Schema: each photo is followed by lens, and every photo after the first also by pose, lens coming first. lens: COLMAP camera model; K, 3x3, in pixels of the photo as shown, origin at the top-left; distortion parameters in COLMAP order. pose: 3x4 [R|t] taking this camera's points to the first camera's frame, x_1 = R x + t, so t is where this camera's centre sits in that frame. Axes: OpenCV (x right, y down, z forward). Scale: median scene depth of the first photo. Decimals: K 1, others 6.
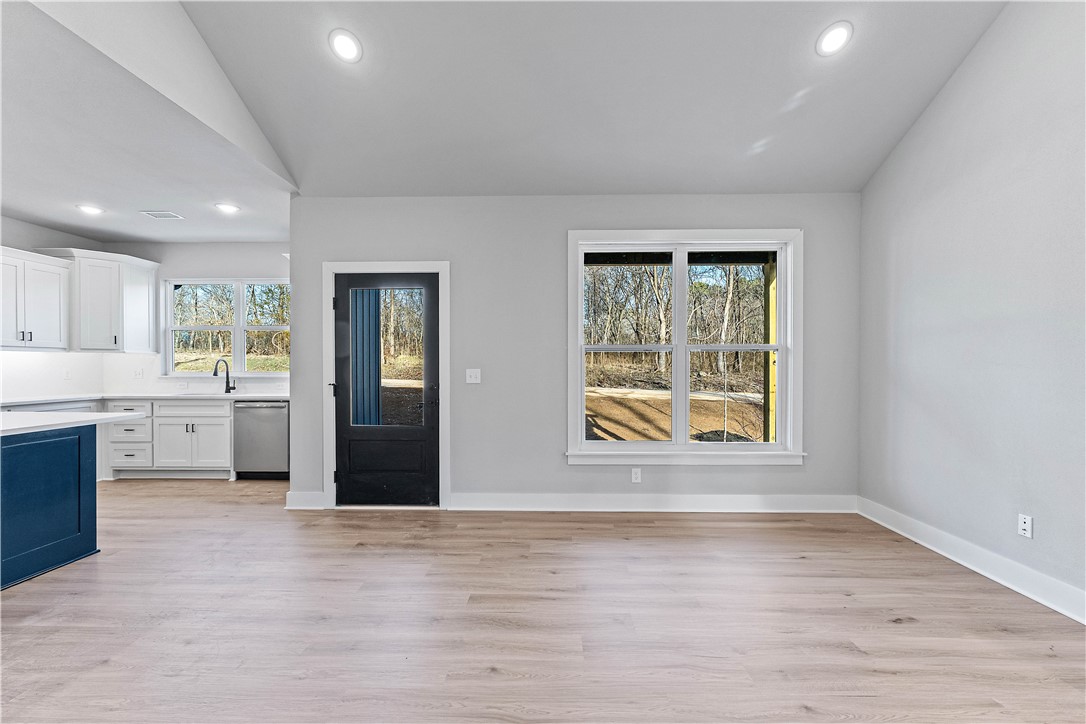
lens RADIAL K [[446.4, 0, 543.5], [0, 446.4, 371.2], [0, 0, 1]] dist [-0.000552, -0.001030]
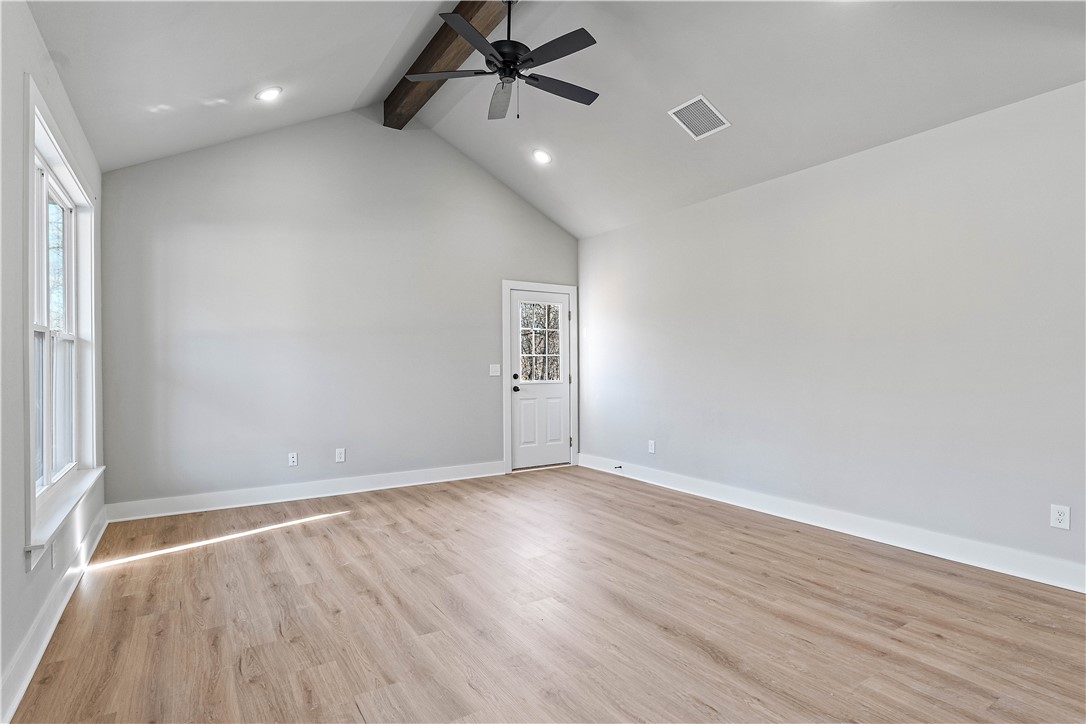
lens RADIAL K [[558.6, 0, 536.8], [0, 558.6, 371.1], [0, 0, 1]] dist [-0.003447, 0.001262]
pose [[-0.546968, -0.011229, 0.837078, -0.723178], [0.010832, 0.999731, 0.020489, -0.007667], [-0.837083, 0.020274, -0.546699, 0.867240]]
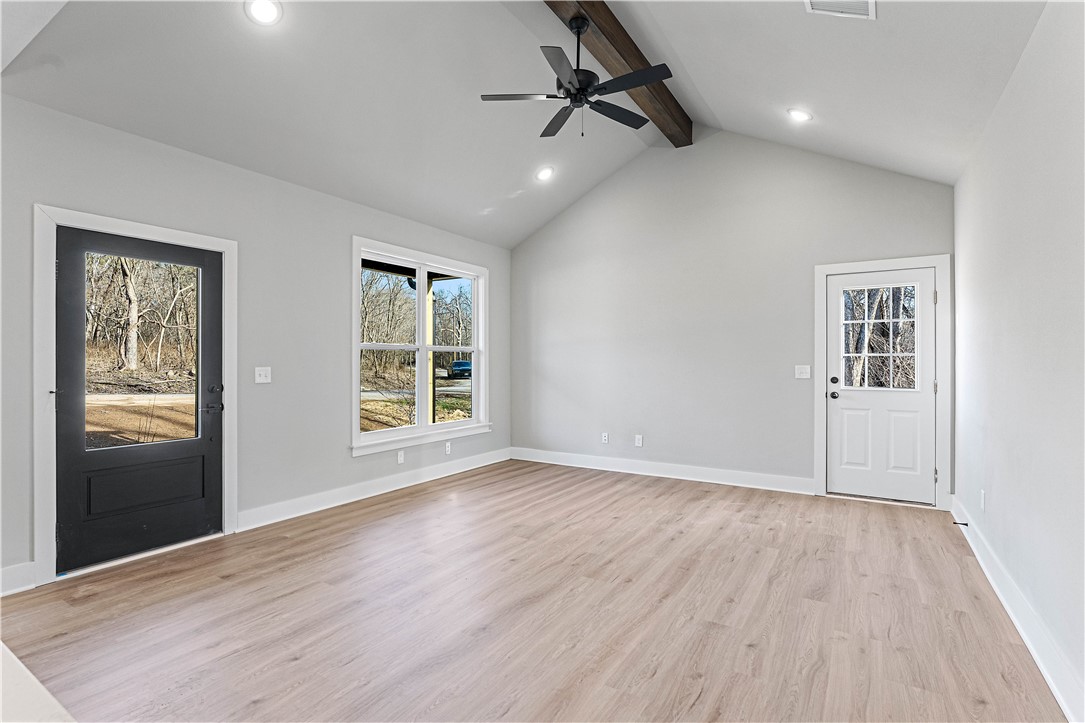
lens RADIAL K [[515.2, 0, 538.3], [0, 515.2, 363.4], [0, 0, 1]] dist [-0.003698, -0.000063]
pose [[0.520118, -0.003064, 0.854089, -0.749746], [0.010165, 0.999945, -0.002603, -0.003423], [-0.854034, 0.010036, 0.520120, -0.005246]]
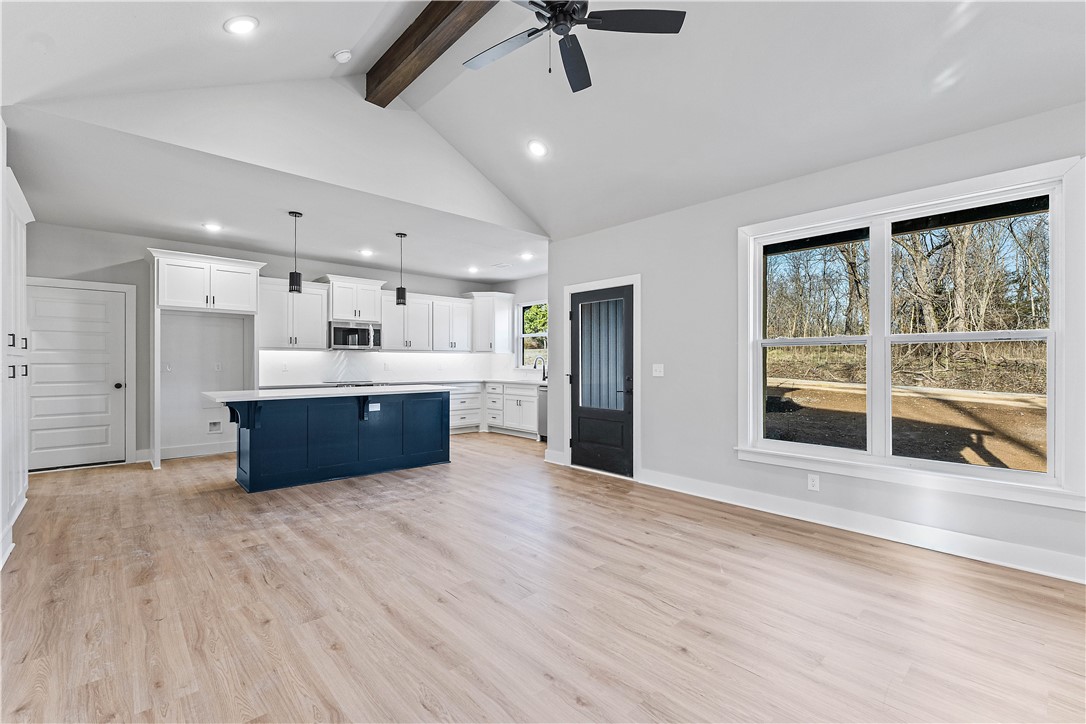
lens RADIAL K [[472.3, 0, 541.2], [0, 472.3, 365.7], [0, 0, 1]] dist [-0.005123, -0.000046]
pose [[0.691057, 0.006377, -0.722772, 0.515196], [-0.009263, 0.999957, -0.000034, 0.001880], [0.722741, 0.006719, 0.691086, -0.061558]]
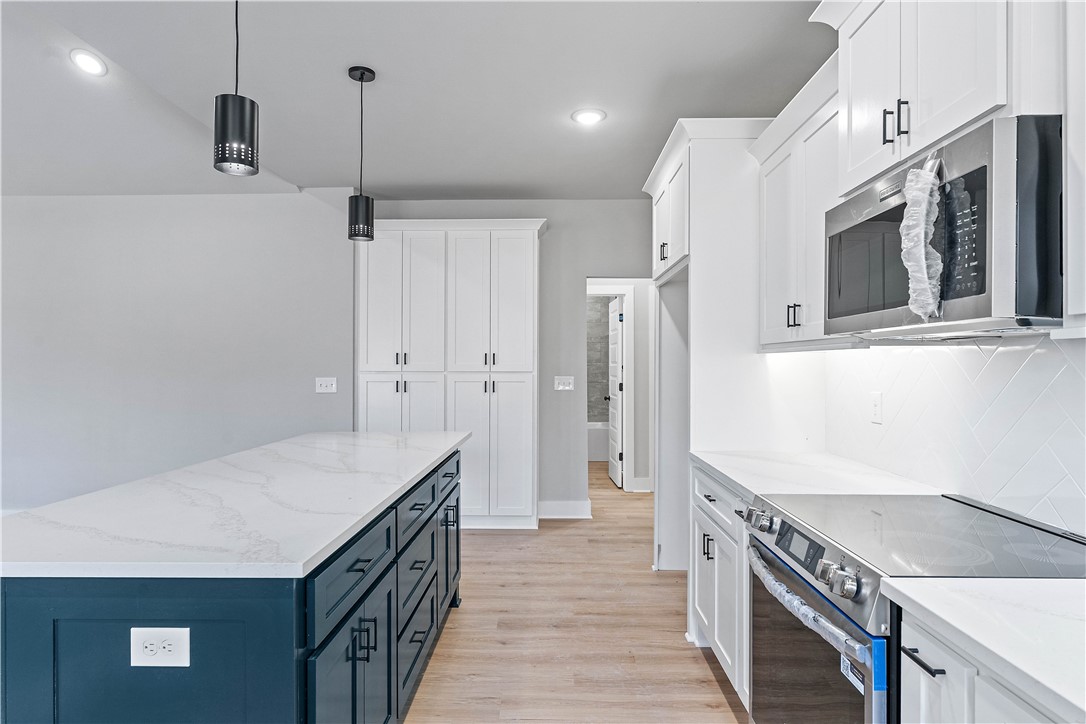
lens RADIAL K [[620.1, 0, 539.2], [0, 620.1, 366.8], [0, 0, 1]] dist [0.004968, -0.000867]
pose [[-0.999989, -0.001846, 0.004197, -1.065846], [-0.001785, 0.999894, 0.014447, -0.036839], [-0.004223, 0.014439, -0.999887, 1.100589]]
